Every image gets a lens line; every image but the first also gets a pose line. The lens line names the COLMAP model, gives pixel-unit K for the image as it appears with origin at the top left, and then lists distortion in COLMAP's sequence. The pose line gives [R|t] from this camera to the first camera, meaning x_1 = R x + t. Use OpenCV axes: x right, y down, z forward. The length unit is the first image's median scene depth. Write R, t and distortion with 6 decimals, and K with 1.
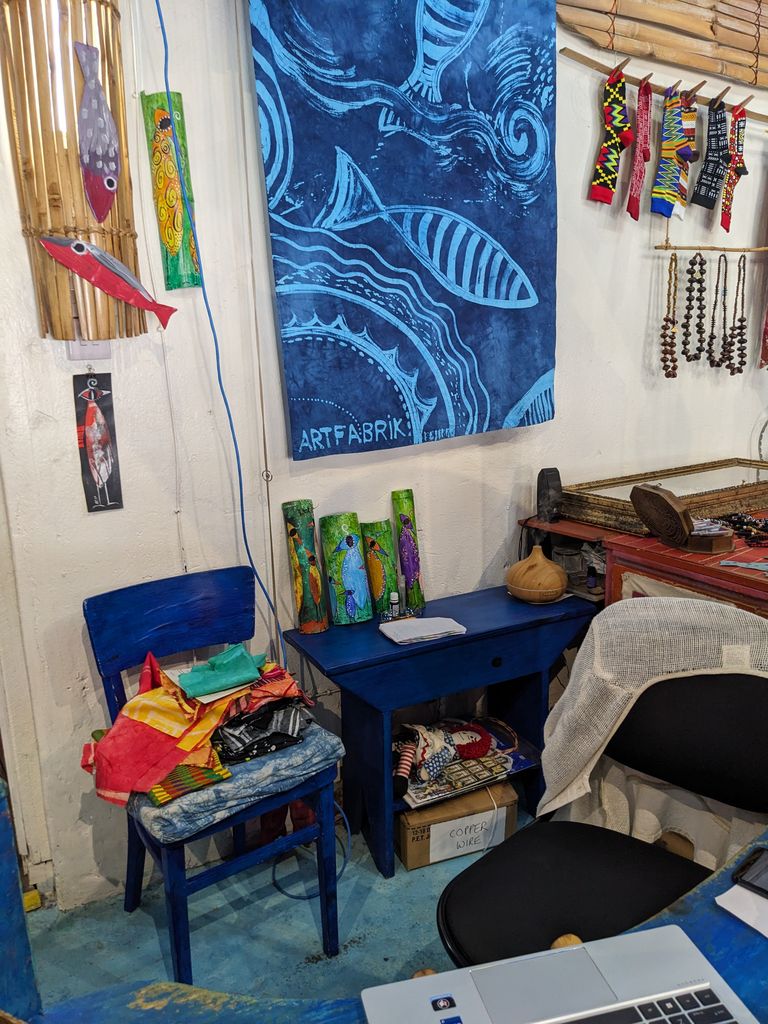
lens RADIAL K [[797.8, 0, 385.0], [0, 797.8, 491.5], [0, 0, 1]] dist [0.004053, -0.075473]
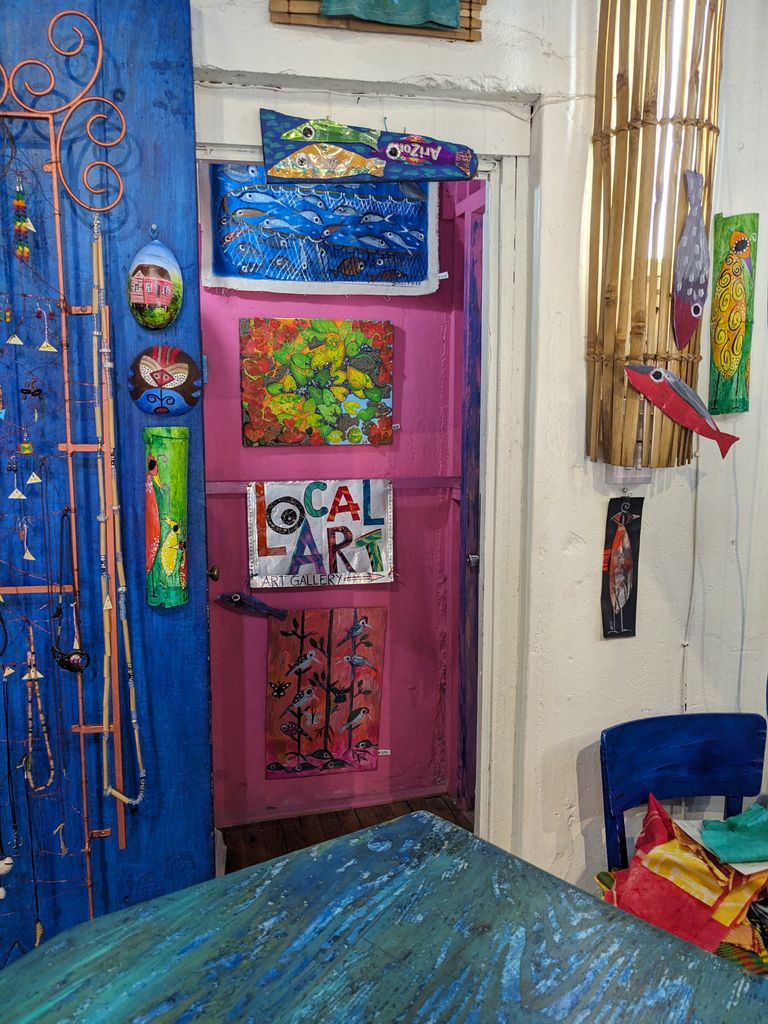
lens RADIAL K [[800.2, 0, 384.0], [0, 800.2, 512.0], [0, 0, 1]] dist [0.001159, -0.051843]
pose [[0.925531, 0.073450, -0.371480, -0.294322], [-0.103507, 0.992719, -0.061602, -0.041447], [0.364251, 0.095466, 0.926395, -0.014383]]
